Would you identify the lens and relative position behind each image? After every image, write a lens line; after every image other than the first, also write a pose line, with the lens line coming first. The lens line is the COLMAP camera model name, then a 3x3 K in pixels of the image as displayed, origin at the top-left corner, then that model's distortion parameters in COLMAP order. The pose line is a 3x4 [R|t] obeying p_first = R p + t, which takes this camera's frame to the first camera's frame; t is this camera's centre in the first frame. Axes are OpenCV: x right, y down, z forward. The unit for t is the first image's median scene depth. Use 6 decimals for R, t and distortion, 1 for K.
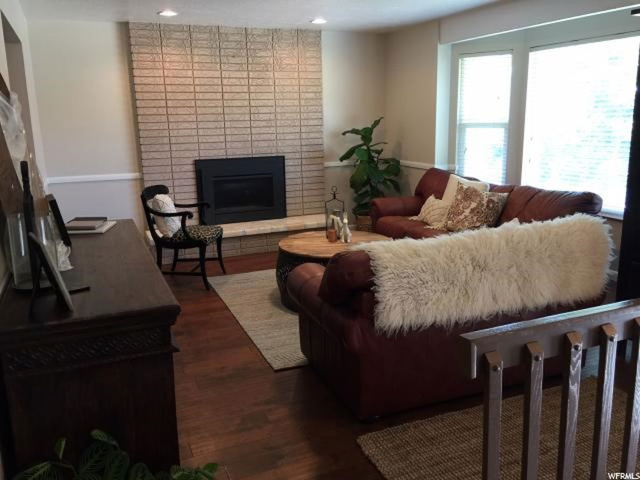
lens RADIAL K [[552.1, 0, 320.0], [0, 552.1, 240.0], [0, 0, 1]] dist [0.013311, 0.001913]
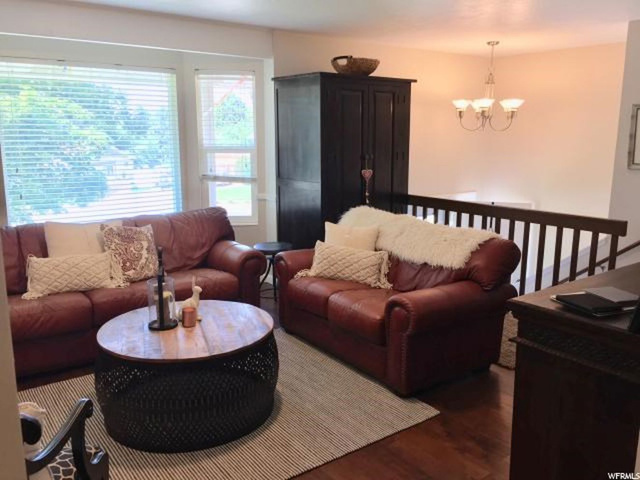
lens RADIAL K [[552.1, 0, 320.0], [0, 552.1, 240.0], [0, 0, 1]] dist [0.013311, 0.001913]
pose [[-0.203768, -0.180449, 0.962246, -0.663691], [0.255387, 0.939040, 0.230179, -0.217589], [-0.945122, 0.292648, -0.145262, 0.962704]]
